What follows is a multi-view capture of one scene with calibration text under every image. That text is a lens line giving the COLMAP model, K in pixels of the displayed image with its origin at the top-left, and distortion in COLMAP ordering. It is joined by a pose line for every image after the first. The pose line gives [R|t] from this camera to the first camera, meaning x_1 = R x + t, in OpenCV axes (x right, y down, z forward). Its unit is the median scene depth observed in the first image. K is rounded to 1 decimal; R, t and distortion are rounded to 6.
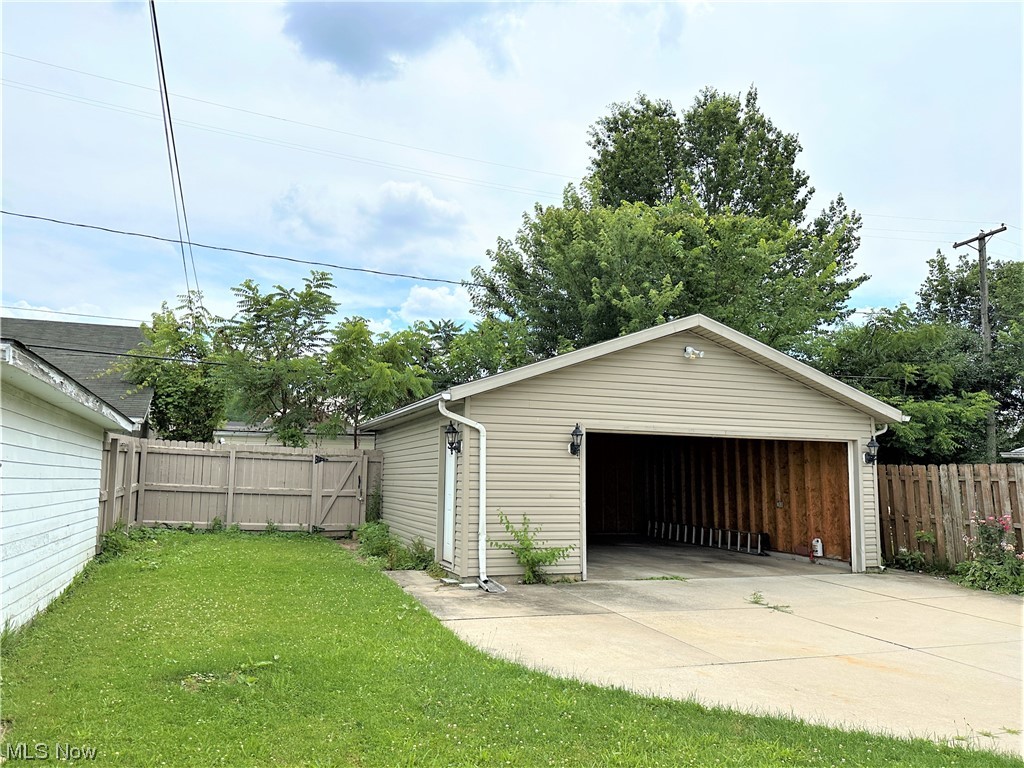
lens RADIAL K [[719.8, 0, 508.9], [0, 719.8, 379.8], [0, 0, 1]] dist [0.023706, -0.013731]
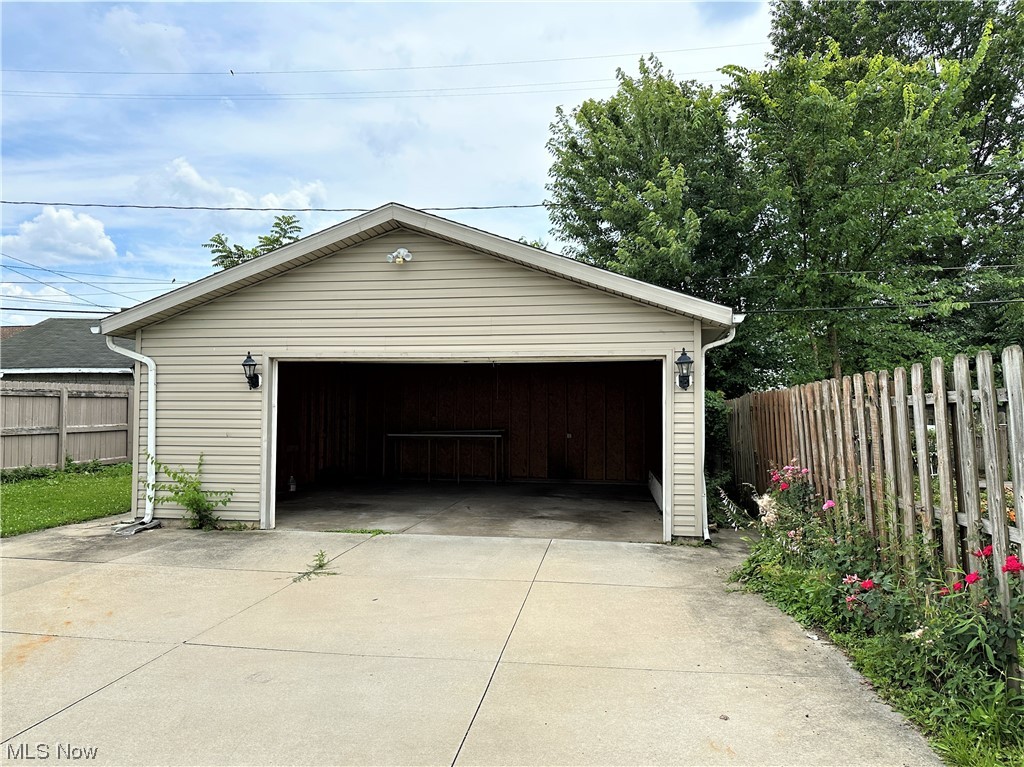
lens RADIAL K [[719.8, 0, 515.3], [0, 719.8, 388.2], [0, 0, 1]] dist [0.023706, -0.013731]
pose [[0.882781, -0.029627, -0.468850, 0.782782], [0.069694, 0.995225, 0.068335, 0.066599], [0.464587, -0.093001, 0.880630, 0.375595]]
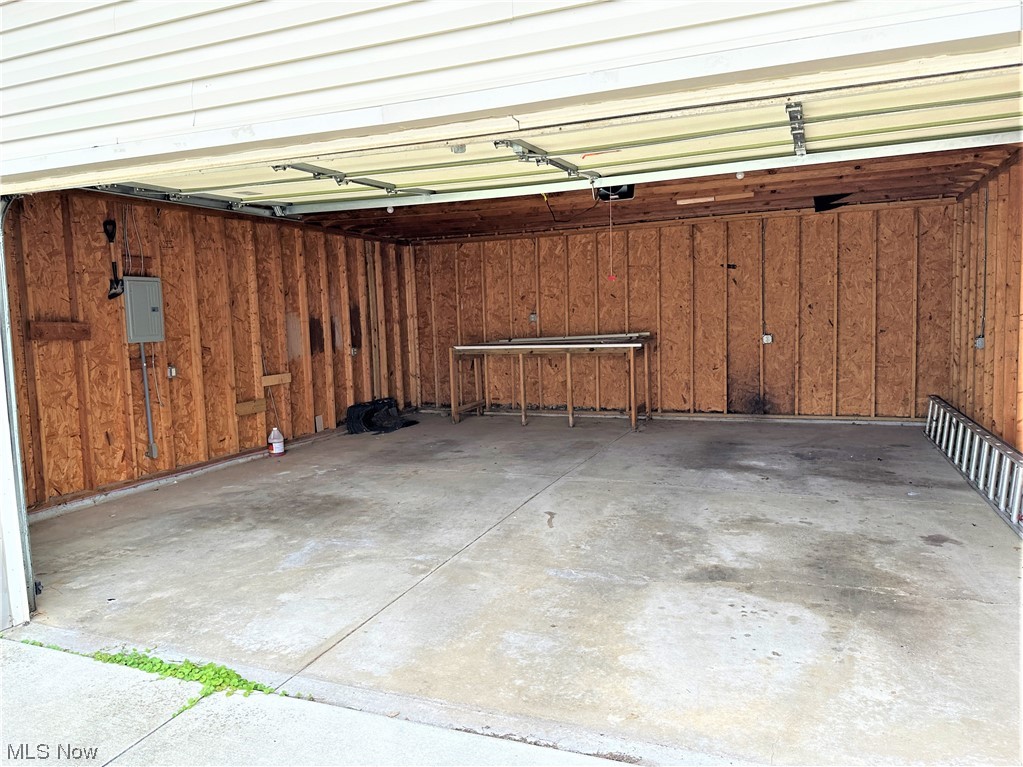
lens RADIAL K [[719.1, 0, 505.4], [0, 719.1, 386.2], [0, 0, 1]] dist [0.023706, -0.013731]
pose [[0.740765, 0.028156, -0.671174, 0.624620], [0.135456, 0.972338, 0.190290, 0.102489], [0.657966, -0.231874, 0.716460, 0.699862]]
